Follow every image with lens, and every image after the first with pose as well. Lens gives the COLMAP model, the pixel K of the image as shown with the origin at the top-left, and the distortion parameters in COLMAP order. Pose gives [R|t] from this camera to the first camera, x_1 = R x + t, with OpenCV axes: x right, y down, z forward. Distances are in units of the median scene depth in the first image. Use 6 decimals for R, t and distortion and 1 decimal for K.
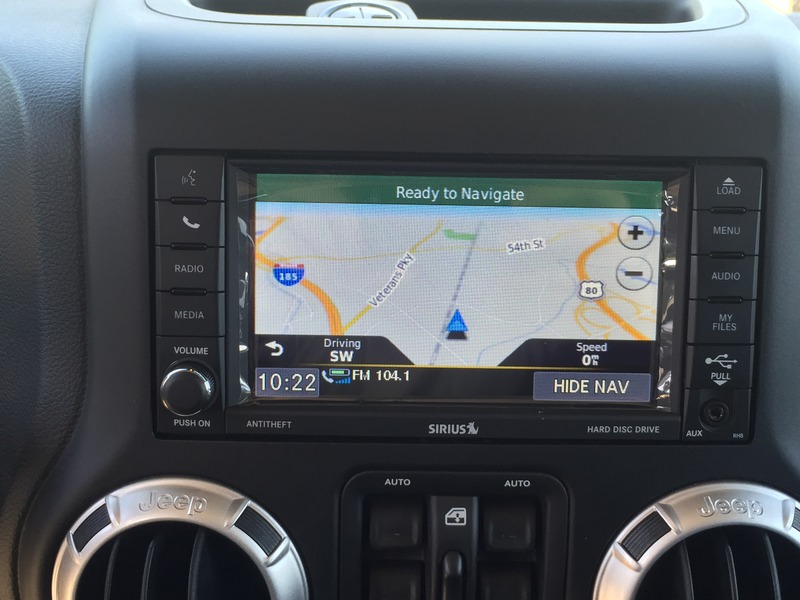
lens RADIAL K [[1148.6, 0, 400.0], [0, 1148.6, 300.0], [0, 0, 1]] dist [0.024628, 0.036136]
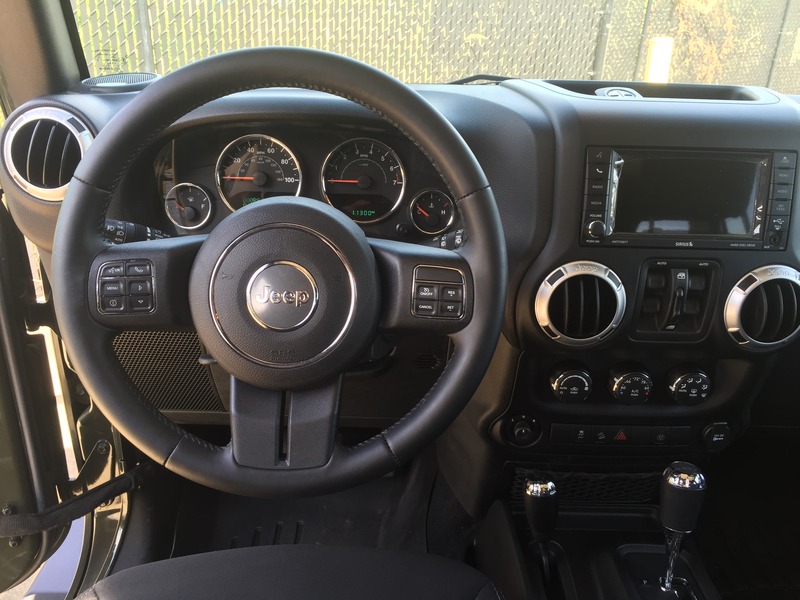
lens RADIAL K [[718.9, 0, 400.0], [0, 718.9, 300.0], [0, 0, 1]] dist [0.086770, -0.118343]
pose [[0.999821, 0.010175, 0.015923, -0.687541], [-0.011089, 0.998230, 0.058423, 0.151787], [-0.015300, -0.058589, 0.998165, -0.811496]]
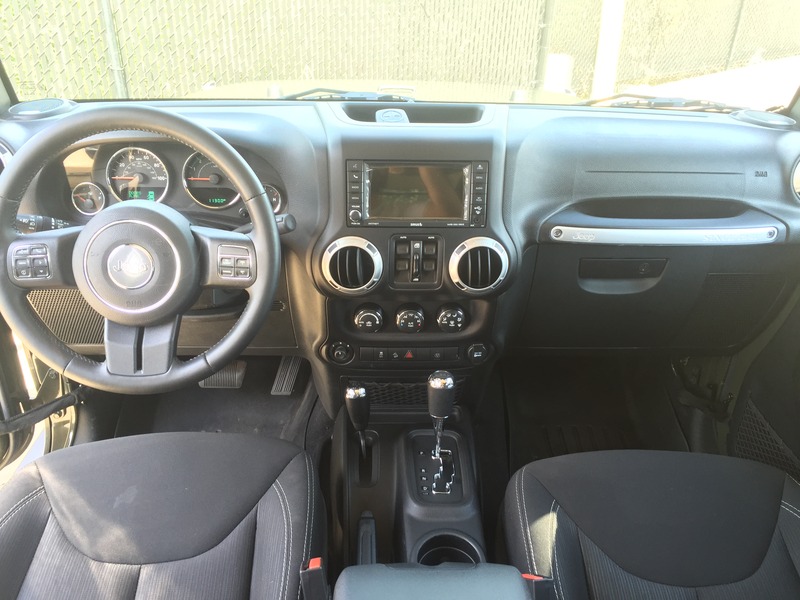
lens RADIAL K [[718.9, 0, 400.0], [0, 718.9, 300.0], [0, 0, 1]] dist [0.086770, -0.118343]
pose [[0.999853, -0.008373, 0.014994, -0.057081], [0.006213, 0.990316, 0.138694, 0.017132], [-0.016010, -0.138581, 0.990222, -1.699295]]
